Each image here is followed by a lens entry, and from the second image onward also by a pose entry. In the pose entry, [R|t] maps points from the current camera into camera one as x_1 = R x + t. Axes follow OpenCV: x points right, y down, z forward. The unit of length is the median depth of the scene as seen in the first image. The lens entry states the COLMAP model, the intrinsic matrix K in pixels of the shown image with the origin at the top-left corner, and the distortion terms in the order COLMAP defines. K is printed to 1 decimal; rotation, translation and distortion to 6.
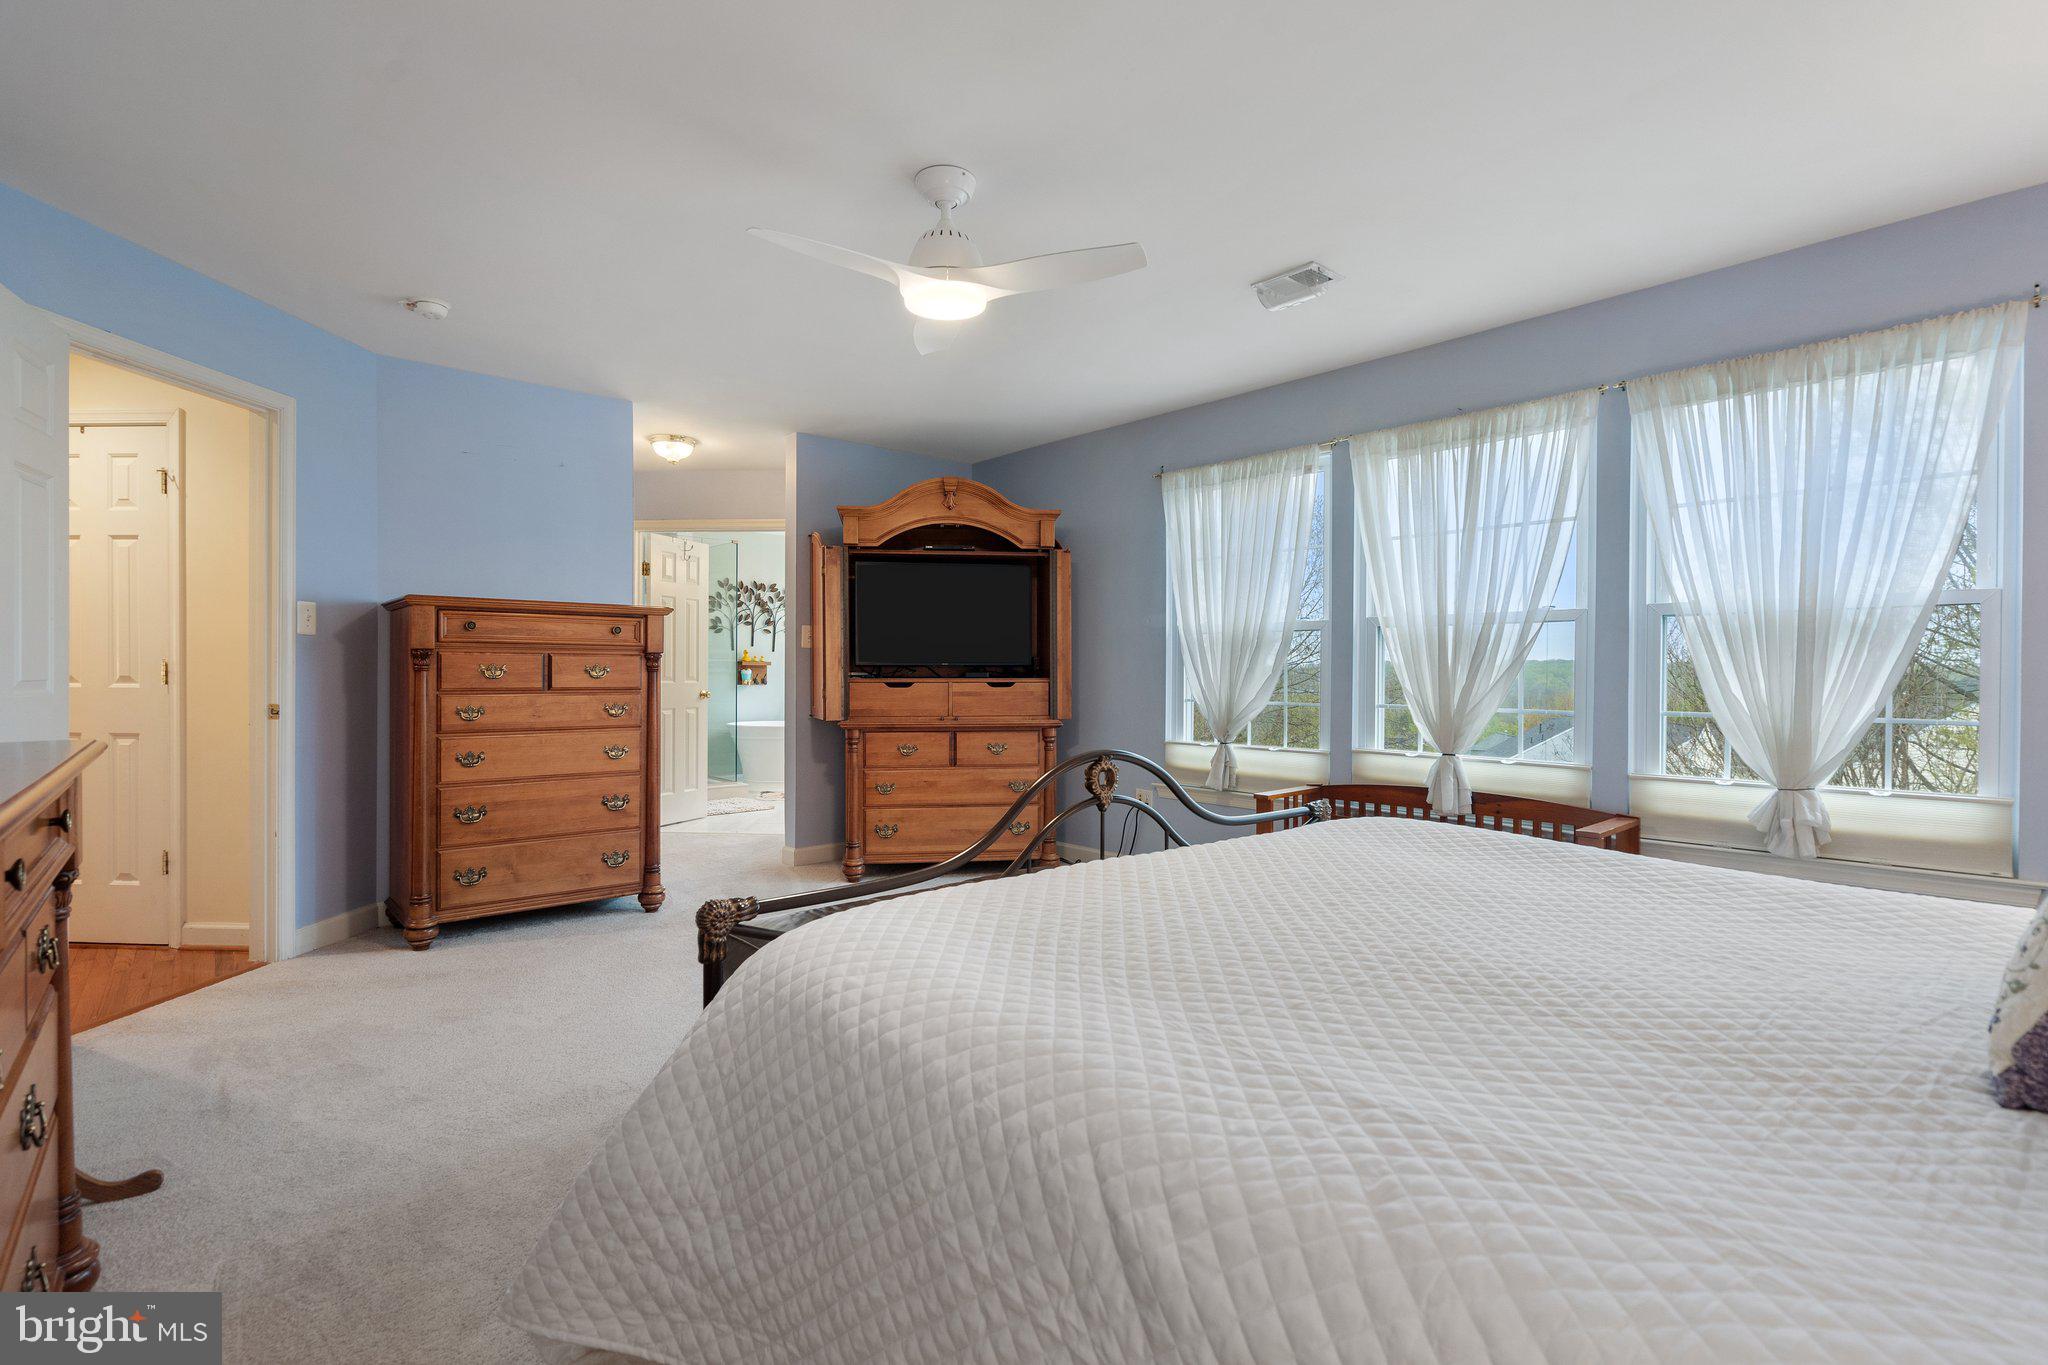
lens RADIAL K [[952.8, 0, 1018.7], [0, 952.8, 680.4], [0, 0, 1]] dist [-0.002504, 0.000211]
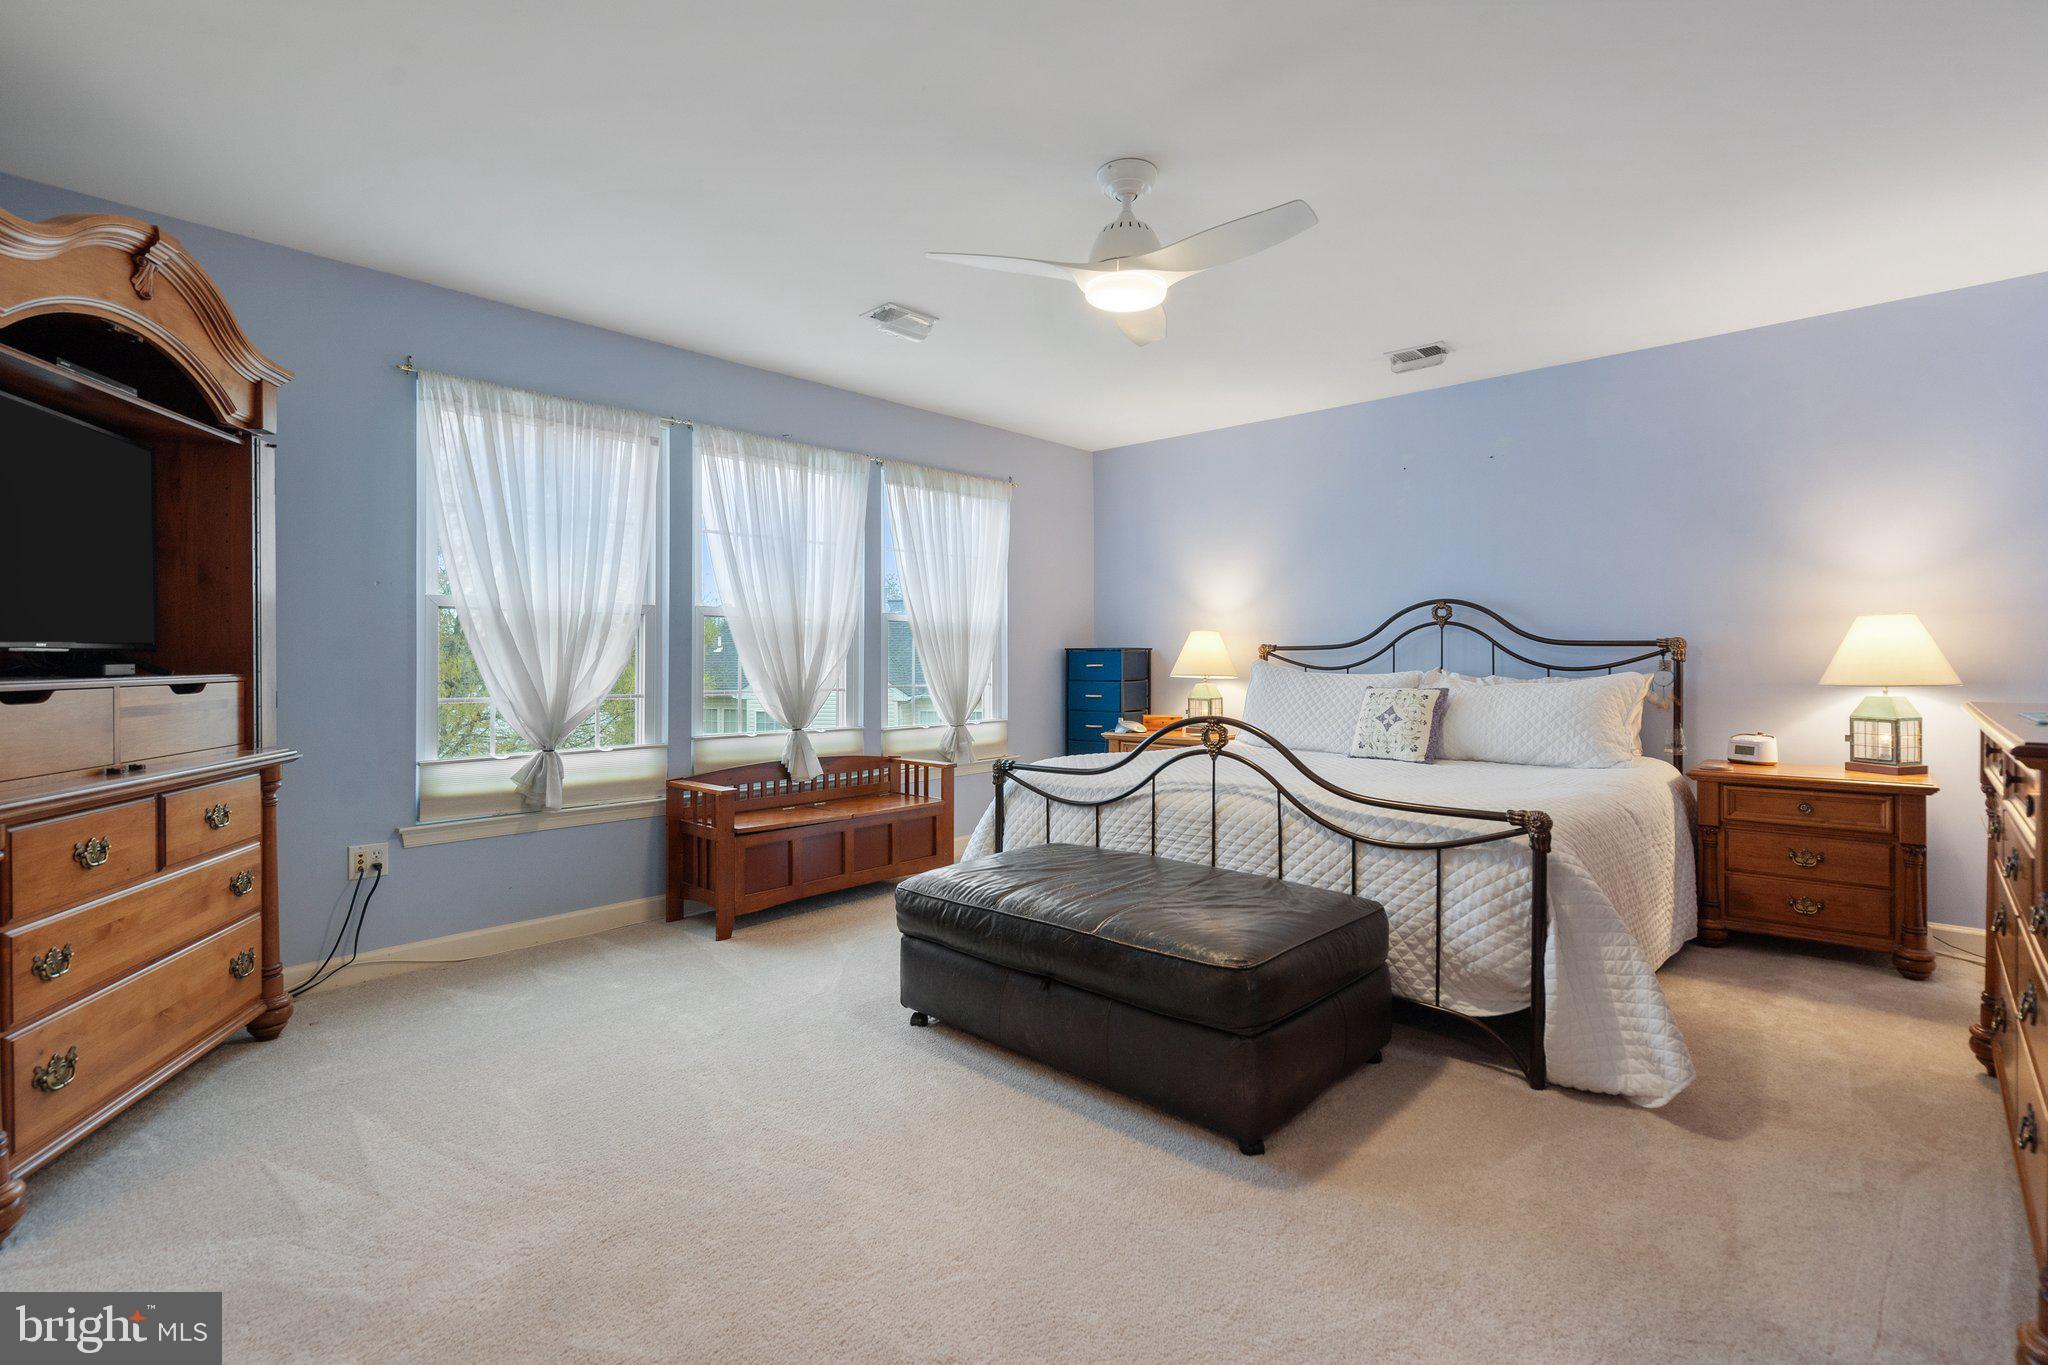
lens RADIAL K [[952.8, 0, 1018.7], [0, 952.8, 680.4], [0, 0, 1]] dist [-0.002504, 0.000211]
pose [[-0.097872, -0.023445, 0.994923, -0.634494], [0.010078, 0.999648, 0.024548, -0.009015], [-0.995148, 0.012429, -0.097601, 0.717728]]
